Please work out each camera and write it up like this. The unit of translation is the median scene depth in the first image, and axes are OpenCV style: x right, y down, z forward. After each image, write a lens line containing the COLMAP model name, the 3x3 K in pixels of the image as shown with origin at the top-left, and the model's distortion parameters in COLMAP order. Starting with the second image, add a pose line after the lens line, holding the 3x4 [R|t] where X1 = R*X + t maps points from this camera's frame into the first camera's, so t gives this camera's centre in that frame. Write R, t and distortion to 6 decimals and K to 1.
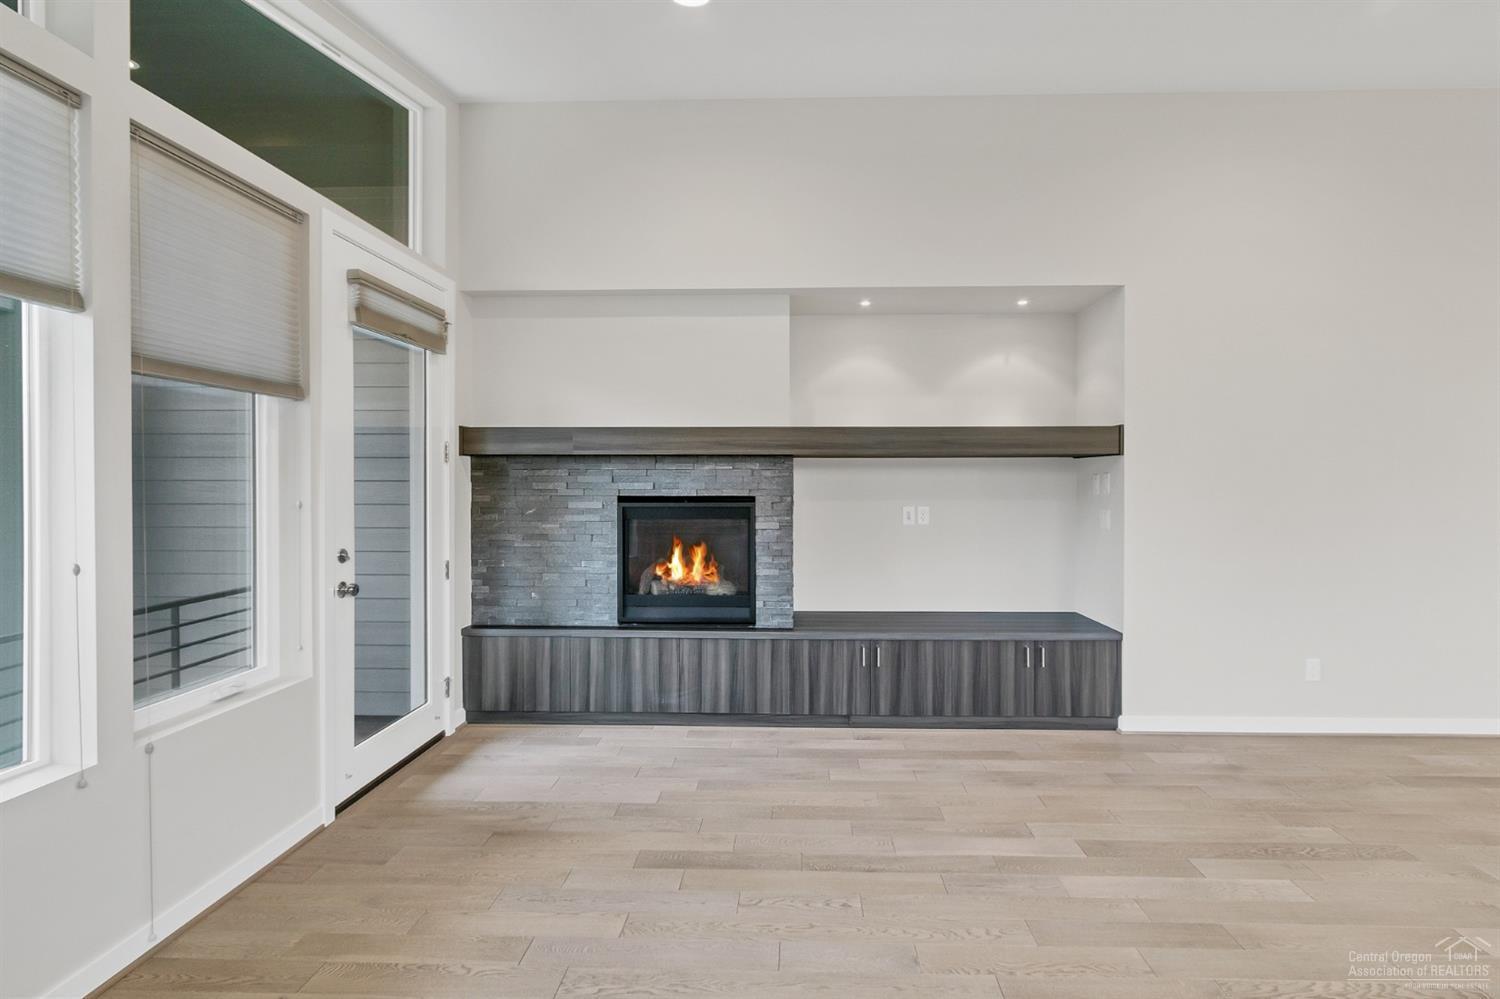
lens RADIAL K [[690.6, 0, 749.6], [0, 690.6, 484.3], [0, 0, 1]] dist [-0.001062, 0.000361]
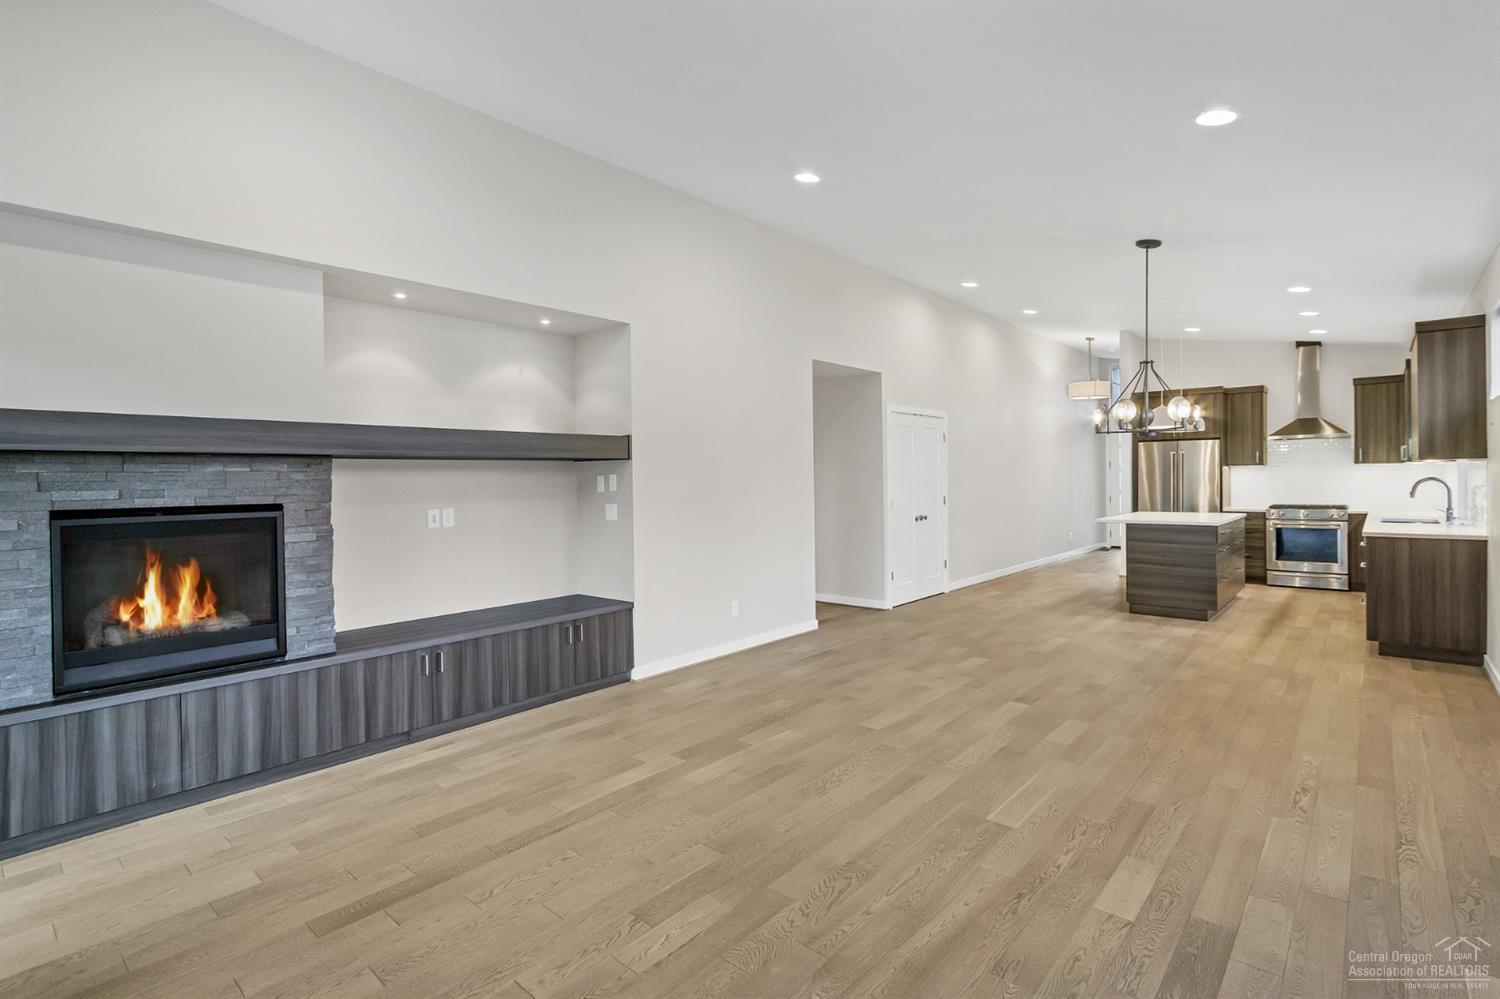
lens RADIAL K [[708.6, 0, 757.9], [0, 708.6, 483.4], [0, 0, 1]] dist [0.002354, 0.000382]
pose [[0.635178, -0.015027, 0.772220, -0.298703], [0.018152, 0.999825, 0.004525, -0.000740], [-0.772152, 0.011143, 0.635340, 0.008969]]
